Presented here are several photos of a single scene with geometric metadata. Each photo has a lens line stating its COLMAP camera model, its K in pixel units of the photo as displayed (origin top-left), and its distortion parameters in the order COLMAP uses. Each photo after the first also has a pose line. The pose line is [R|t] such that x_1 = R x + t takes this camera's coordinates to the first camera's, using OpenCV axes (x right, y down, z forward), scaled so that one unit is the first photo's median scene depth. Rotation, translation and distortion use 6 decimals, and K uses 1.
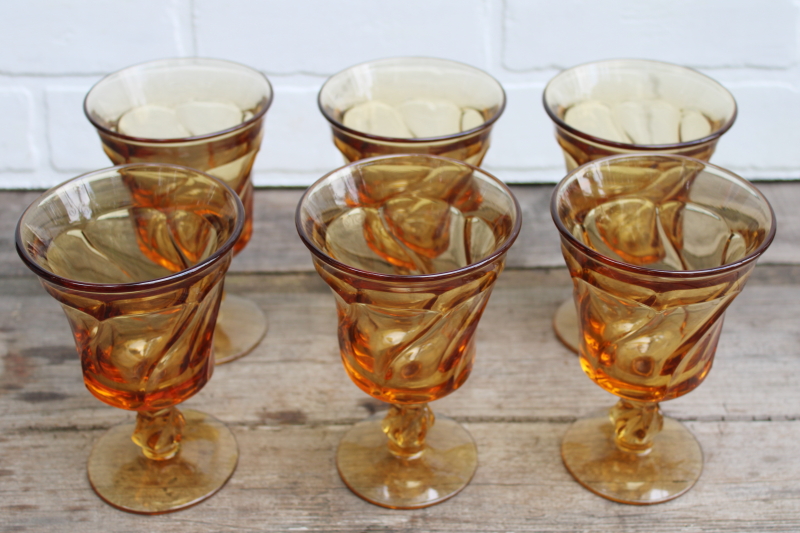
lens RADIAL K [[1319.7, 0, 400.0], [0, 1319.7, 266.5], [0, 0, 1]] dist [-0.040064, 0.089034]
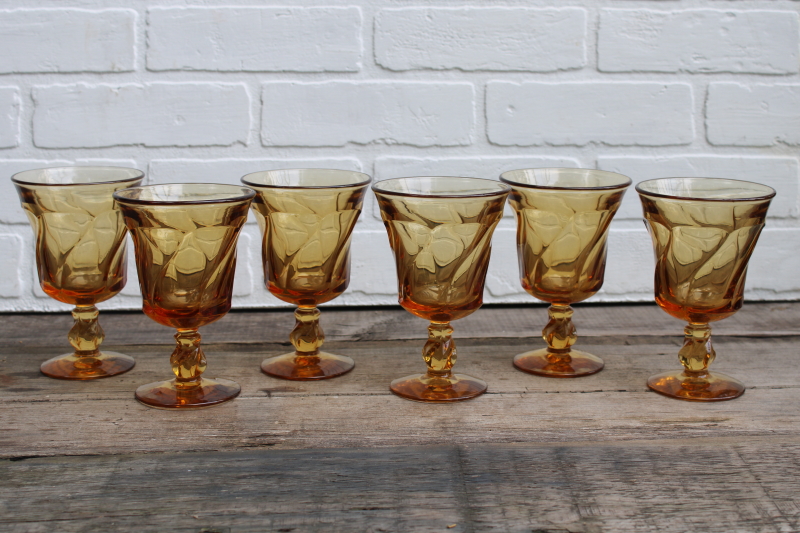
lens RADIAL K [[1319.7, 0, 400.0], [0, 1319.7, 266.5], [0, 0, 1]] dist [-0.040064, 0.089034]
pose [[0.998863, -0.001065, 0.047660, 0.049793], [0.017986, 0.934284, -0.356075, 0.475374], [-0.044149, 0.356527, 0.933241, -0.322625]]
